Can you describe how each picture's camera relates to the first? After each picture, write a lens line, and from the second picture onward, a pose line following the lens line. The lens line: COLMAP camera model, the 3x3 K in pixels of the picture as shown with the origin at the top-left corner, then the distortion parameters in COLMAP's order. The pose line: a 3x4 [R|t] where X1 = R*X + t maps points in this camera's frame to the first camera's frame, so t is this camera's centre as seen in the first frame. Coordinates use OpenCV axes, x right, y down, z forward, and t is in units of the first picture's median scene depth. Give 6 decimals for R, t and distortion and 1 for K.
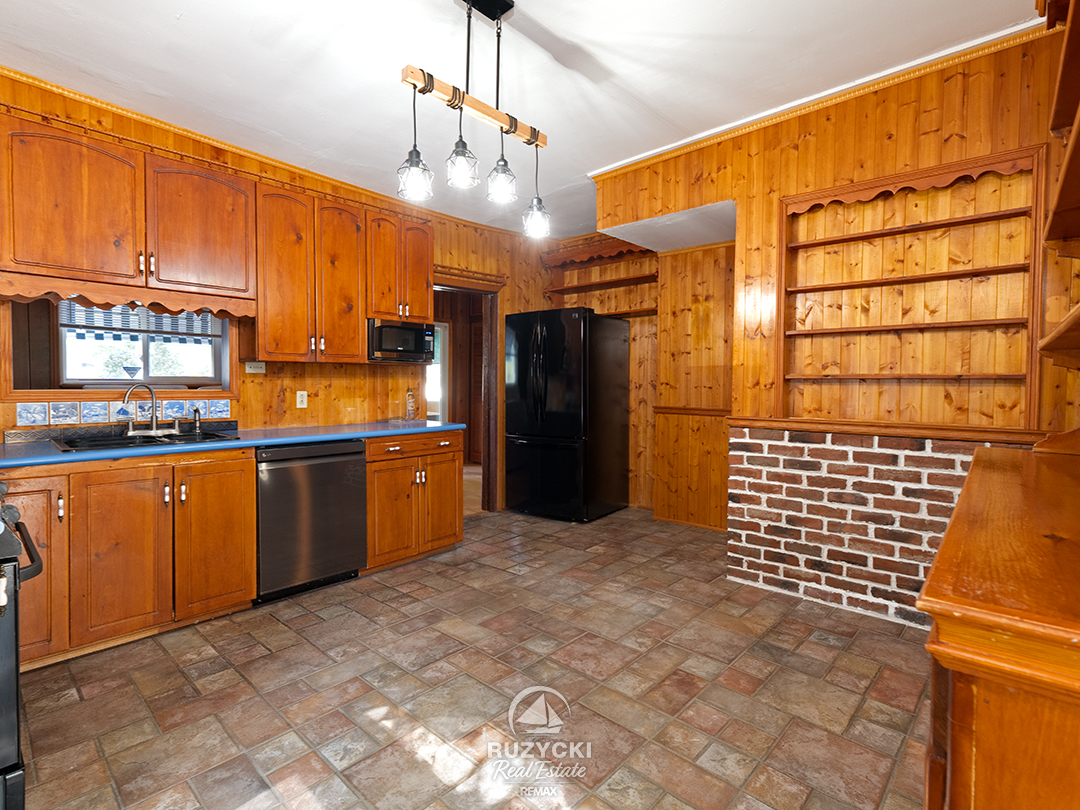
lens RADIAL K [[514.4, 0, 547.7], [0, 514.4, 401.3], [0, 0, 1]] dist [0.002849, 0.000342]
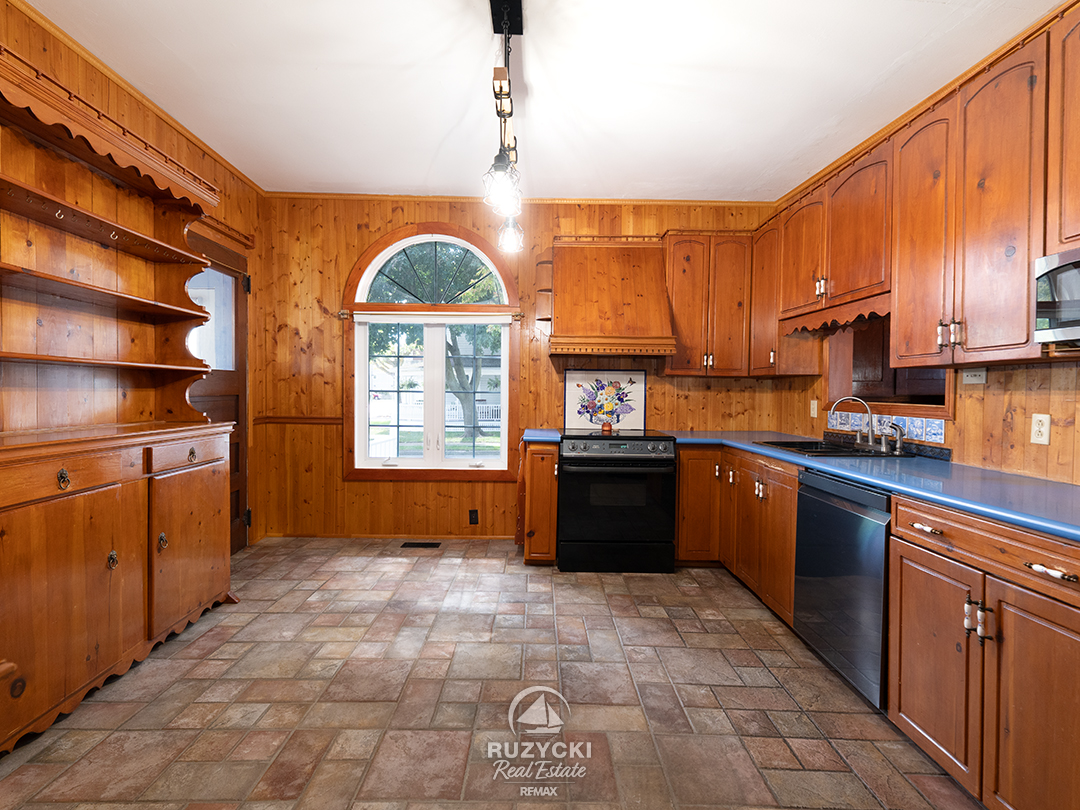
lens RADIAL K [[514.4, 0, 545.8], [0, 514.4, 397.8], [0, 0, 1]] dist [0.002849, 0.000342]
pose [[-0.721979, -0.003154, -0.691908, 0.473407], [-0.041269, 0.998406, 0.038511, -0.057983], [0.690683, 0.056358, -0.720958, 1.634367]]
